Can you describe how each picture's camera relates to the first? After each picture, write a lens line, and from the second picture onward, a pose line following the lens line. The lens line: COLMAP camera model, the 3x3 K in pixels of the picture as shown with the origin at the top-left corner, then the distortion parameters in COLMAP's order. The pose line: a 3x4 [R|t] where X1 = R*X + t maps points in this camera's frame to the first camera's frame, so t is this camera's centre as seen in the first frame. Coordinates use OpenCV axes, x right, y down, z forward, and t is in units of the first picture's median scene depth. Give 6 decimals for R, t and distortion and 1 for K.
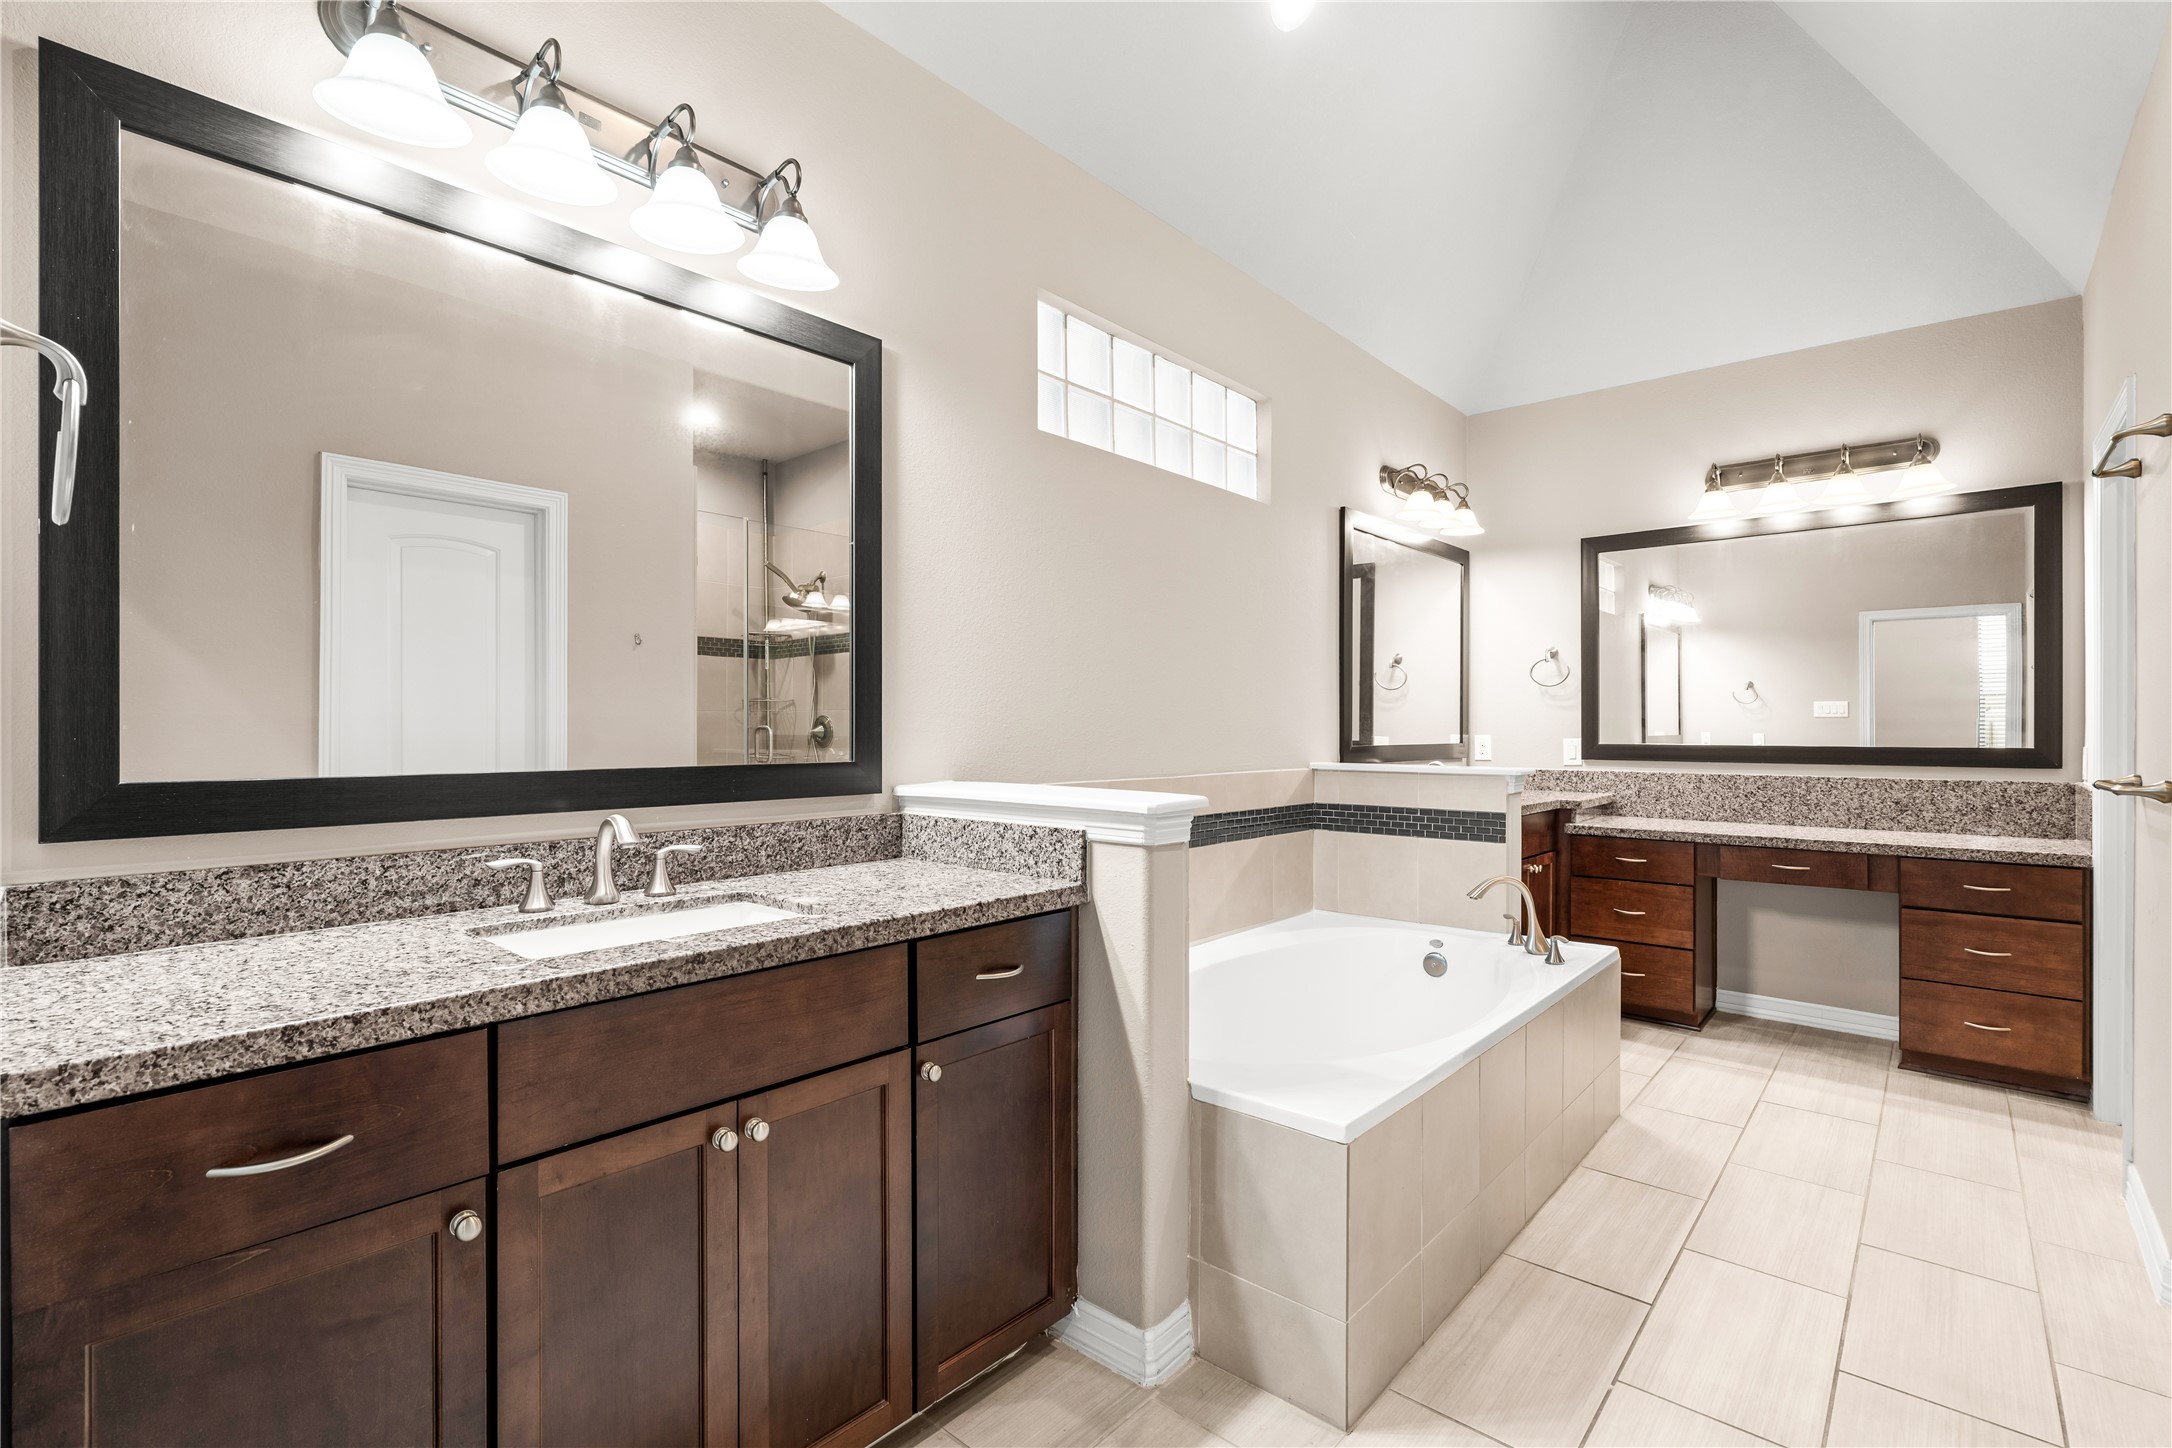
lens RADIAL K [[984.2, 0, 1080.3], [0, 984.2, 726.3], [0, 0, 1]] dist [-0.010717, 0.003496]
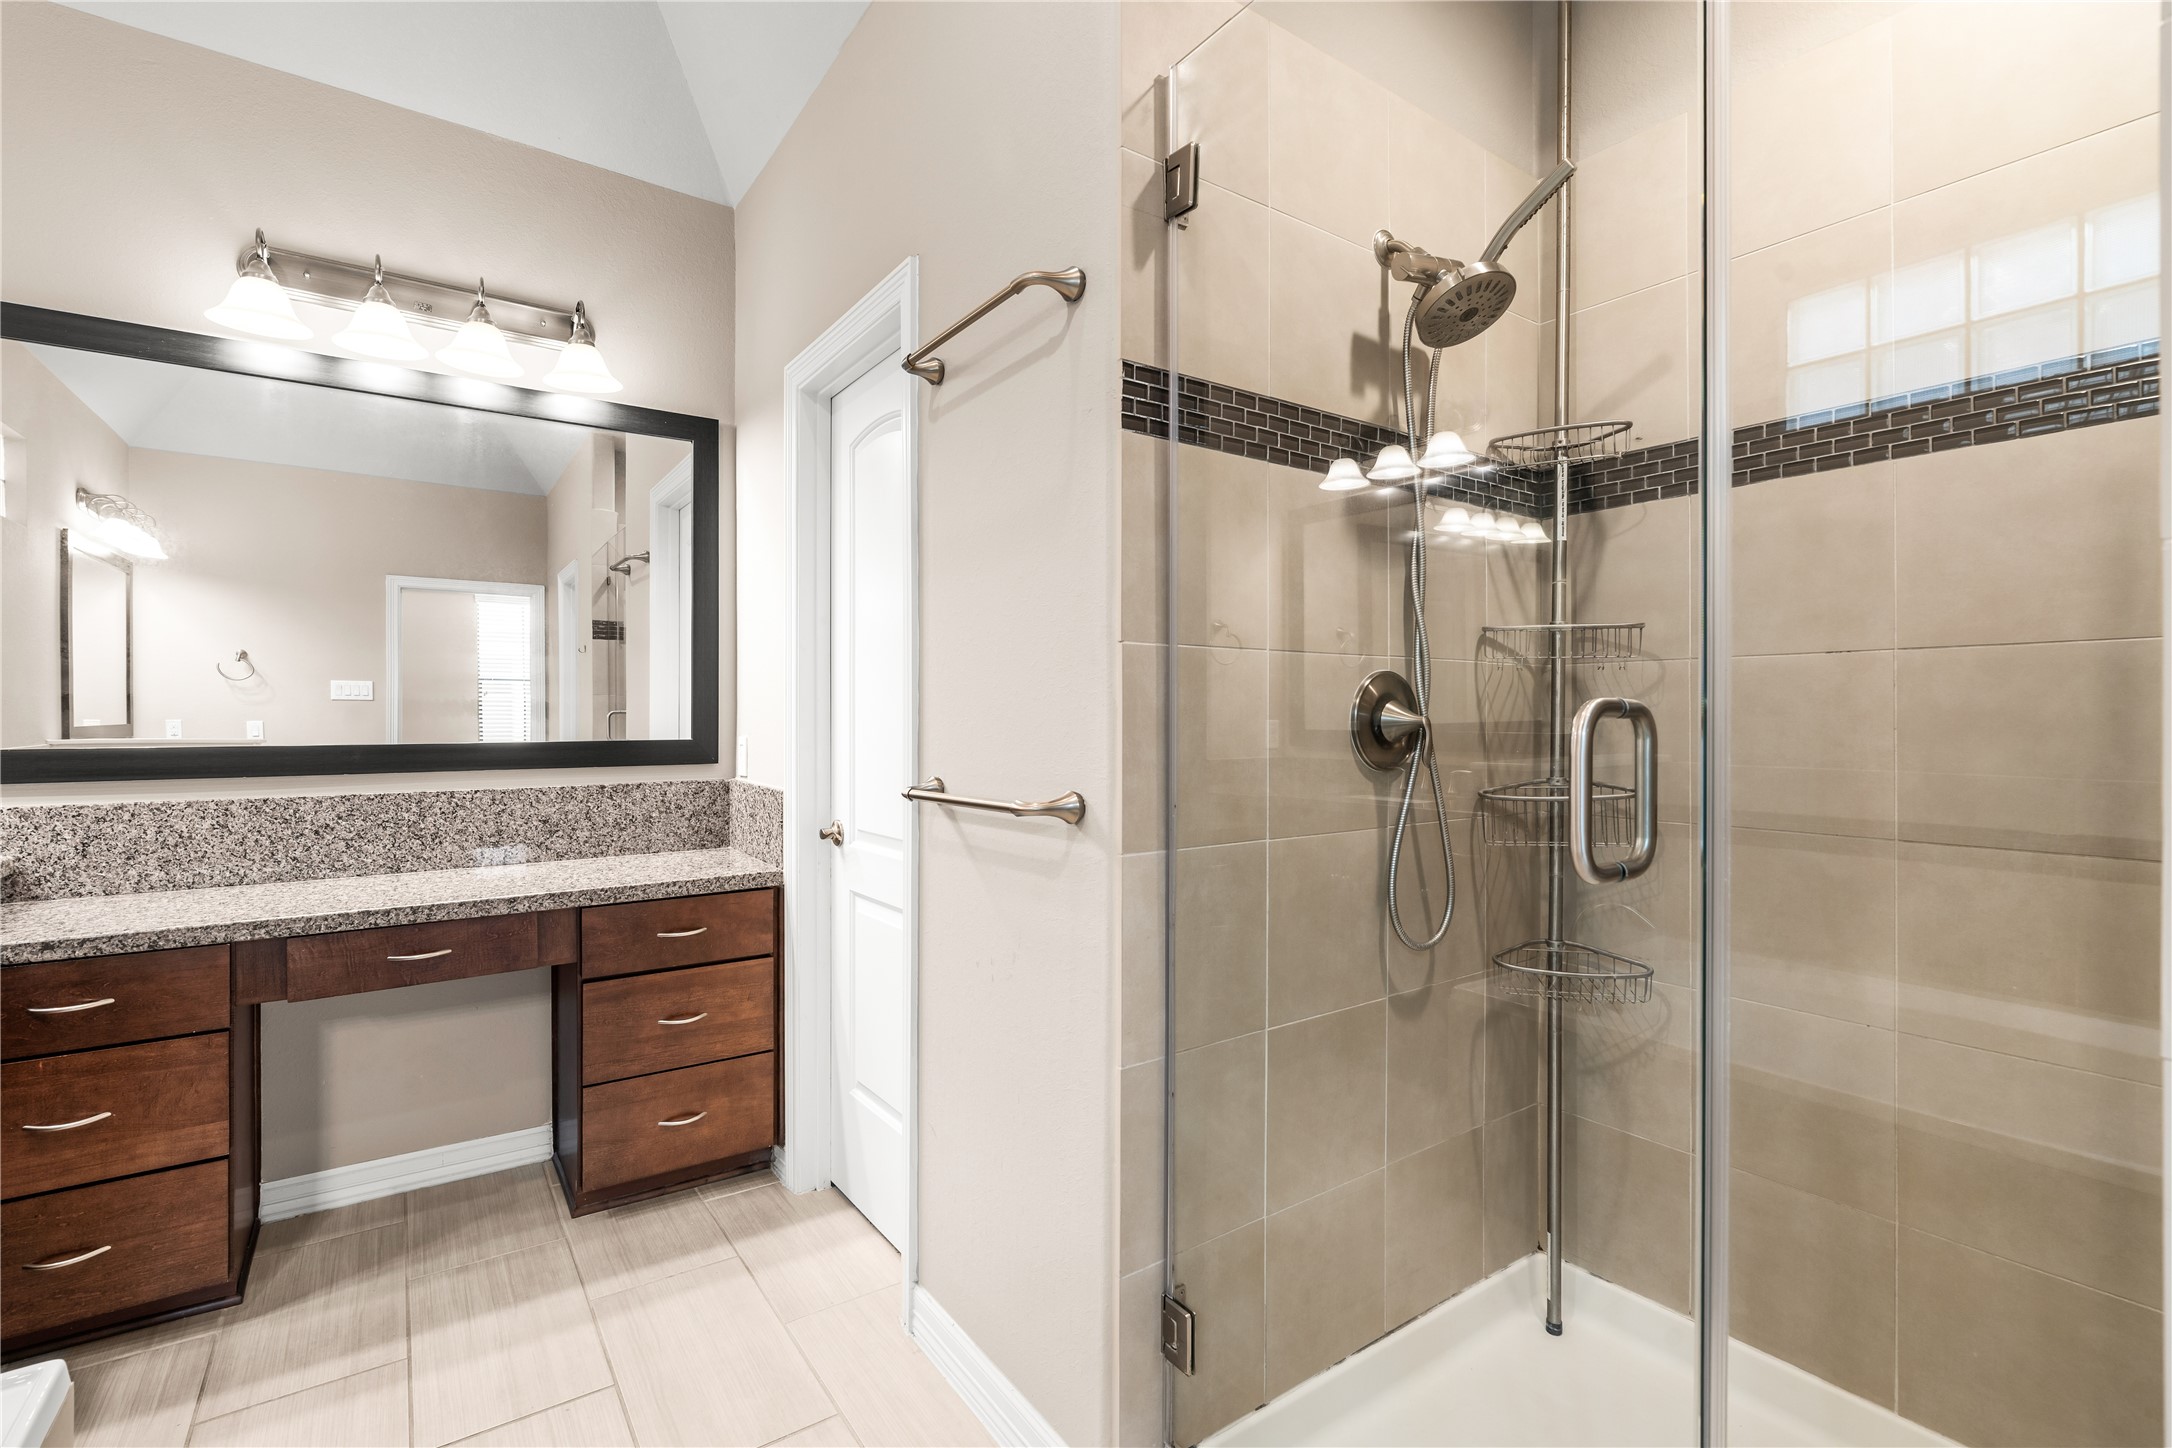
lens RADIAL K [[984.2, 0, 1090.6], [0, 984.2, 718.3], [0, 0, 1]] dist [-0.010717, 0.003496]
pose [[0.225152, -0.004442, 0.974314, 0.249037], [-0.002066, 0.999985, 0.005036, 0.000544], [-0.974322, -0.003147, 0.225139, 0.479091]]
